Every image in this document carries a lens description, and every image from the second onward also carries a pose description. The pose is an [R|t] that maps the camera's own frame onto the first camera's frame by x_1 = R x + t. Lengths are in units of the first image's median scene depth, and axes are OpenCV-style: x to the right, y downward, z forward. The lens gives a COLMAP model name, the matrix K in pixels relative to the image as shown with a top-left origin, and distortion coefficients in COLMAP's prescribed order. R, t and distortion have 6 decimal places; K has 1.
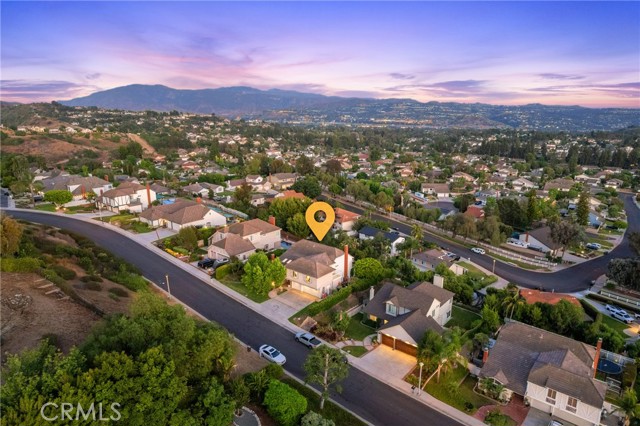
lens RADIAL K [[411.5, 0, 320.0], [0, 411.5, 213.0], [0, 0, 1]] dist [-0.072742, 0.076619]
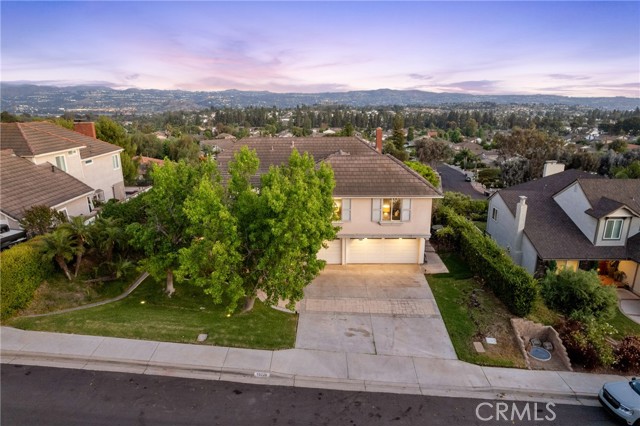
lens RADIAL K [[411.5, 0, 320.0], [0, 411.5, 213.0], [0, 0, 1]] dist [-0.072742, 0.076619]
pose [[0.774366, -0.179586, 0.606717, -0.172621], [0.163944, 0.983077, 0.081741, 0.087300], [-0.611129, 0.036170, 0.790704, 0.537742]]
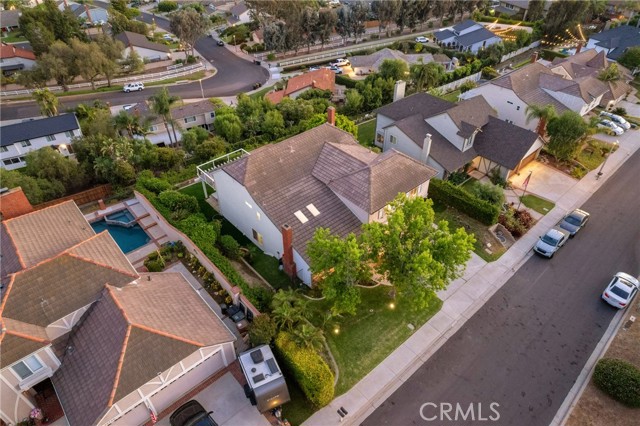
lens RADIAL K [[411.5, 0, 320.0], [0, 411.5, 213.0], [0, 0, 1]] dist [-0.072742, 0.076619]
pose [[0.146757, -0.624653, 0.766988, -0.282074], [0.249441, 0.773695, 0.582387, -0.078953], [-0.957205, 0.105848, 0.269359, 0.664266]]
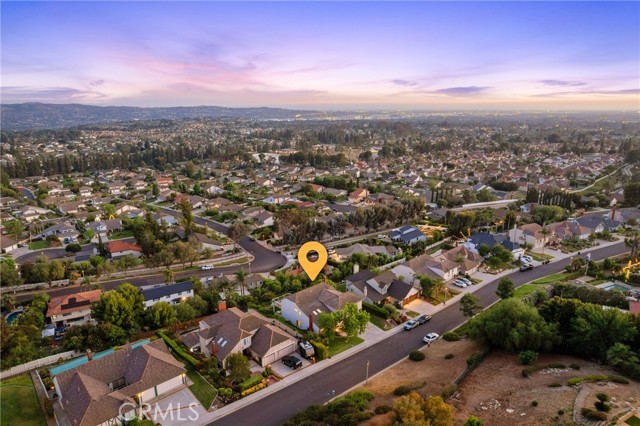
lens RADIAL K [[411.5, 0, 320.0], [0, 411.5, 213.0], [0, 0, 1]] dist [-0.072742, 0.076619]
pose [[0.130321, -0.258018, 0.957310, -0.803461], [0.256530, 0.941441, 0.218818, -0.280651], [-0.957710, 0.217062, 0.188879, 0.545351]]
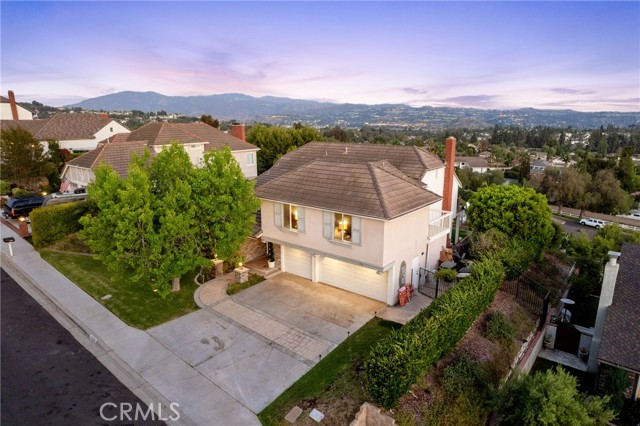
lens RADIAL K [[411.5, 0, 320.0], [0, 411.5, 213.0], [0, 0, 1]] dist [-0.072742, 0.076619]
pose [[0.999851, -0.007782, 0.015394, -0.032434], [0.008037, 0.999830, -0.016594, 0.104959], [-0.015263, 0.016715, 0.999744, 0.507260]]
